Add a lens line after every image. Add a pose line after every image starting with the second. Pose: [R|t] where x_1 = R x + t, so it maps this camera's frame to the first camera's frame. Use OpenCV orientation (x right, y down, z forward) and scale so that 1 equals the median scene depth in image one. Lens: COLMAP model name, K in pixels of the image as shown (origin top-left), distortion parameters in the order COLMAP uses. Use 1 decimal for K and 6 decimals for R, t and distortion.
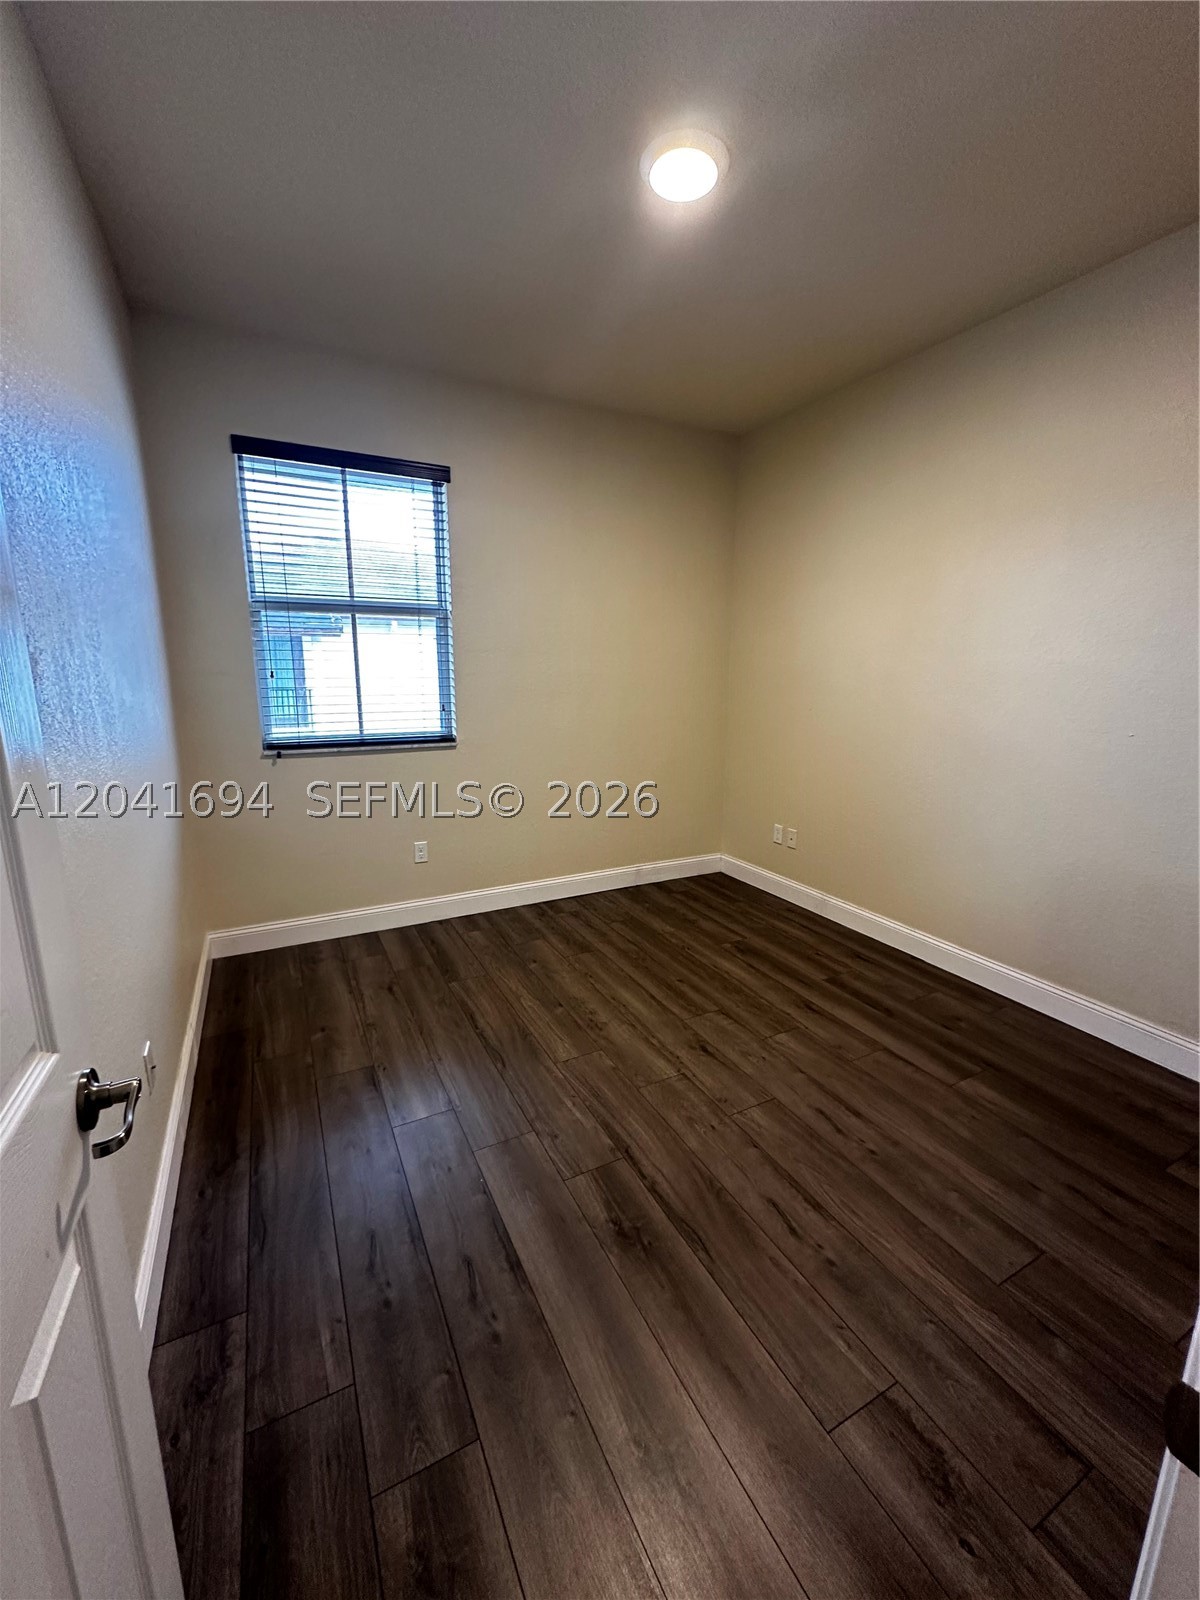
lens RADIAL K [[641.6, 0, 600.0], [0, 641.6, 800.0], [0, 0, 1]] dist [0.000115, 0.000461]
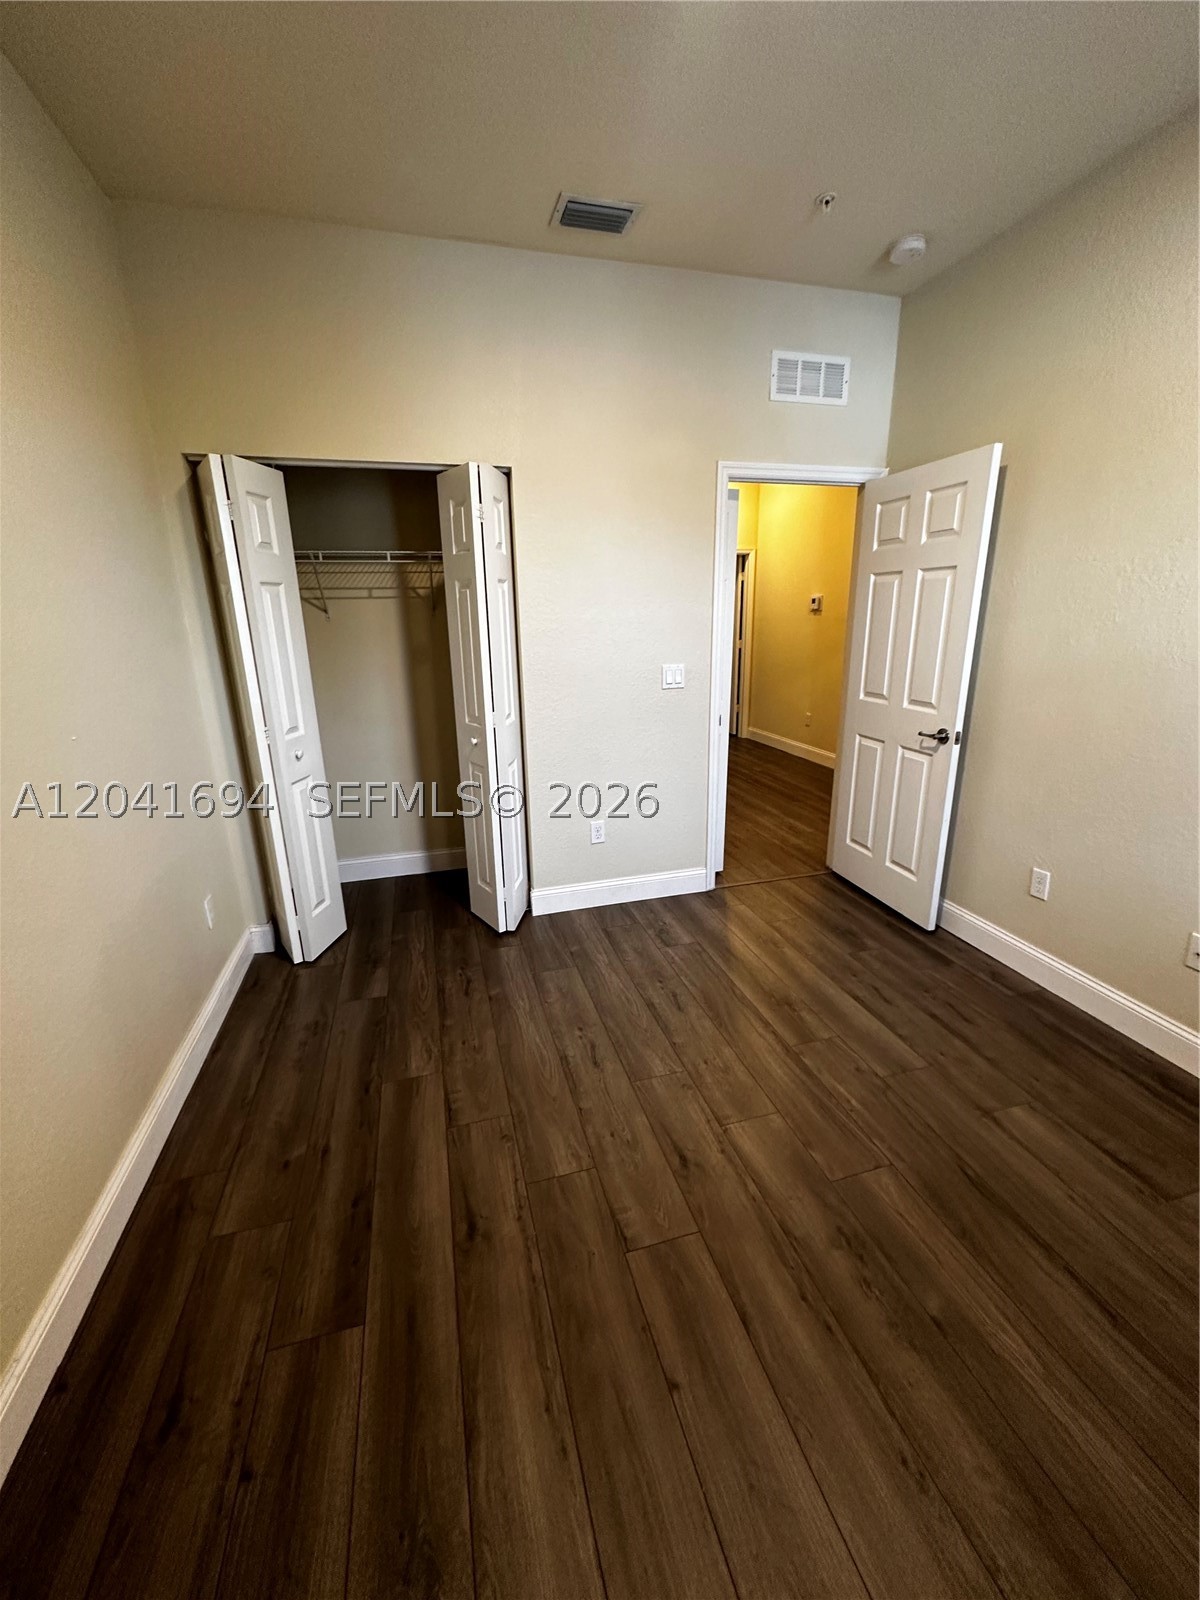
lens RADIAL K [[641.6, 0, 600.0], [0, 641.6, 800.0], [0, 0, 1]] dist [0.000115, 0.000461]
pose [[-0.978968, -0.049623, 0.197888, 0.148481], [0.048209, 0.886231, 0.460729, -0.359744], [-0.198237, 0.460579, -0.865199, 1.651727]]
